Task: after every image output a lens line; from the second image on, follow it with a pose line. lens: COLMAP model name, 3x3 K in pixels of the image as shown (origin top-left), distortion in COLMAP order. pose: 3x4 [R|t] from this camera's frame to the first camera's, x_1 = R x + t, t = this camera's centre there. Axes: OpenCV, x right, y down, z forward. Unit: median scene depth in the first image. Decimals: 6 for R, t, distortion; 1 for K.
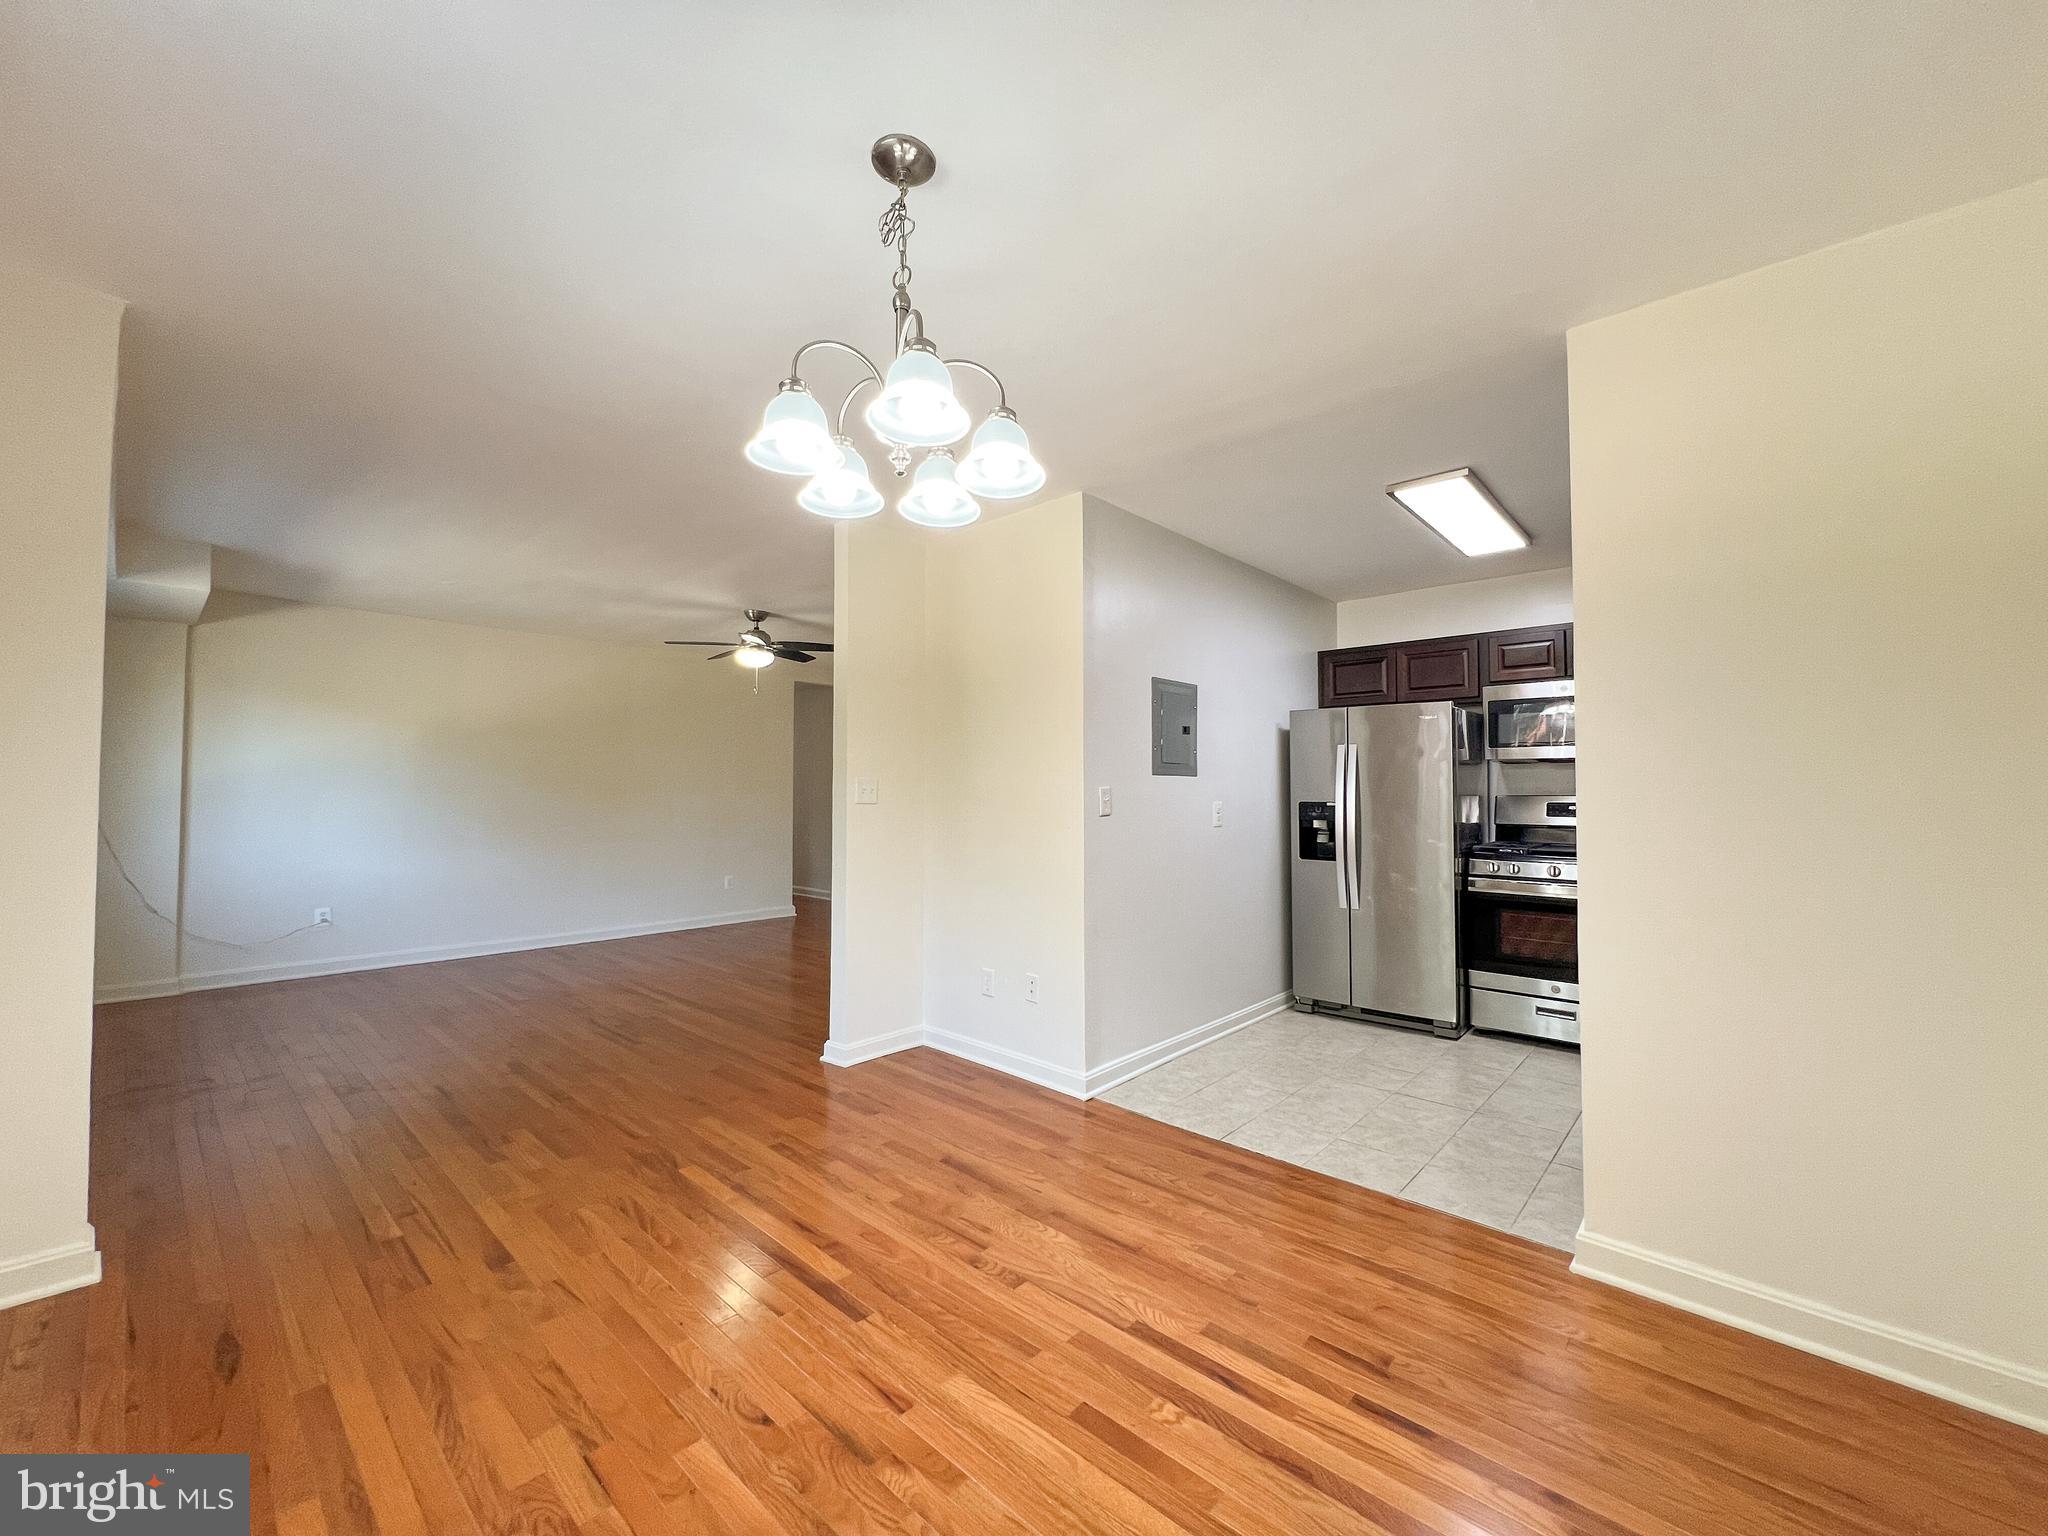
lens RADIAL K [[818.2, 0, 1022.5], [0, 818.2, 766.0], [0, 0, 1]] dist [-0.002303, 0.000553]
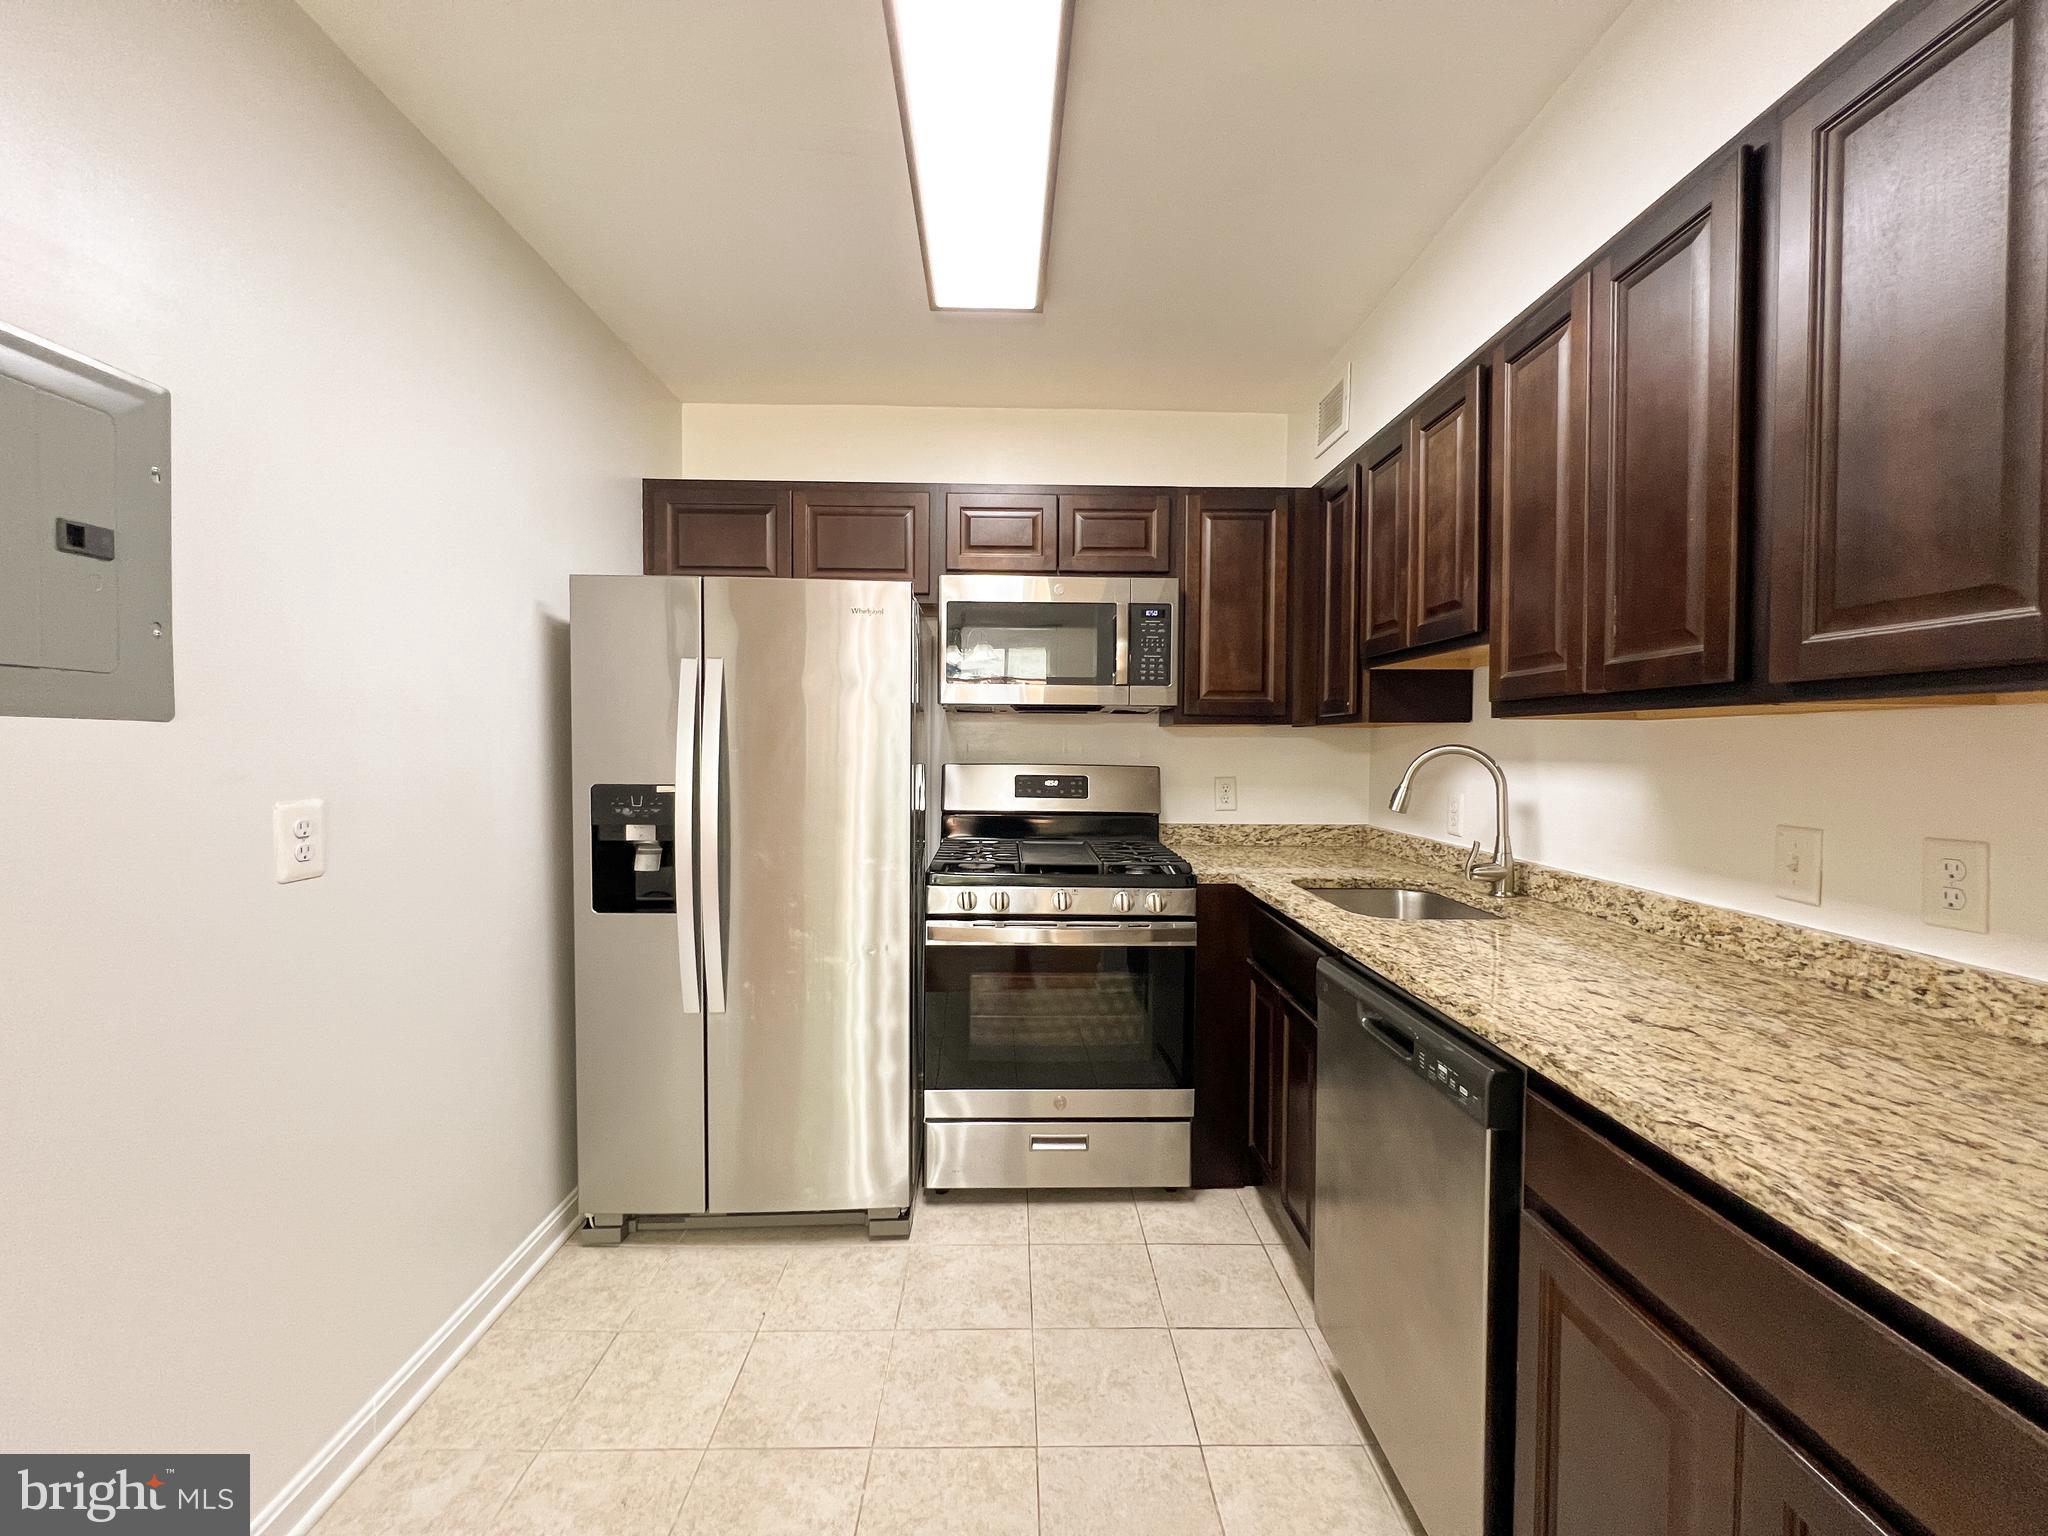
lens RADIAL K [[818.2, 0, 1022.5], [0, 818.2, 766.0], [0, 0, 1]] dist [-0.002303, 0.000553]
pose [[0.724296, -0.014822, 0.689330, 0.236080], [-0.028104, 0.998303, 0.050996, 0.005718], [-0.688917, -0.056309, 0.722650, 0.608228]]
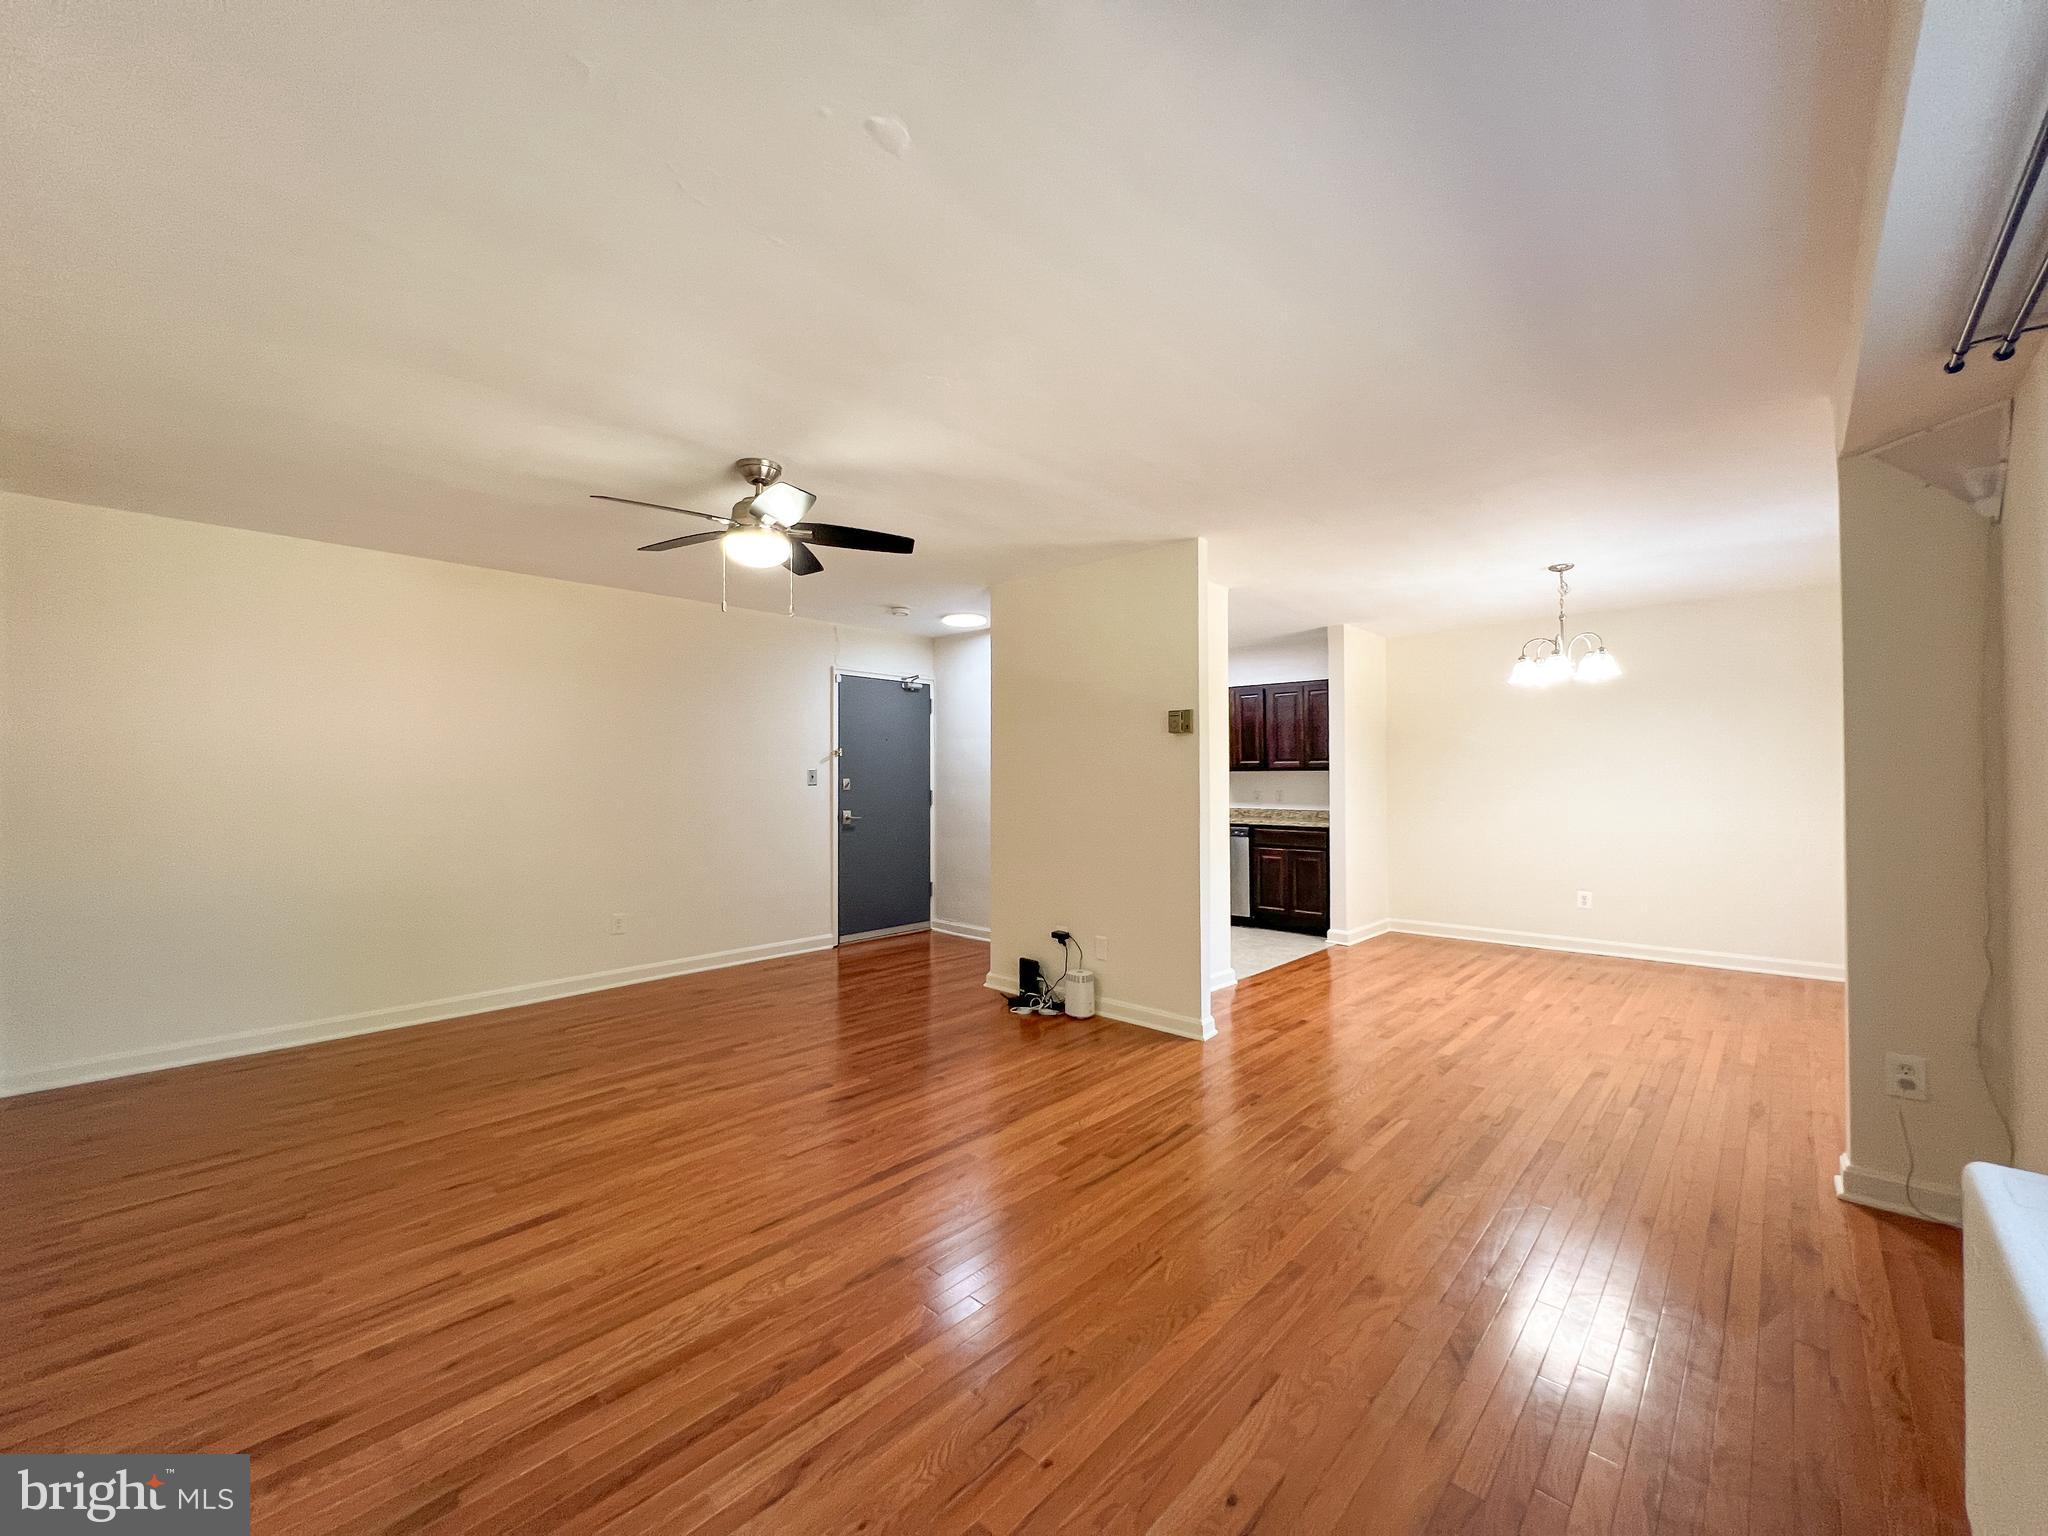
lens RADIAL K [[818.2, 0, 1022.5], [0, 818.2, 766.0], [0, 0, 1]] dist [-0.002303, 0.000553]
pose [[0.010381, 0.014381, 0.999843, -1.247315], [-0.030482, 0.999436, -0.014059, 0.022910], [-0.999481, -0.030331, 0.010814, 1.169098]]
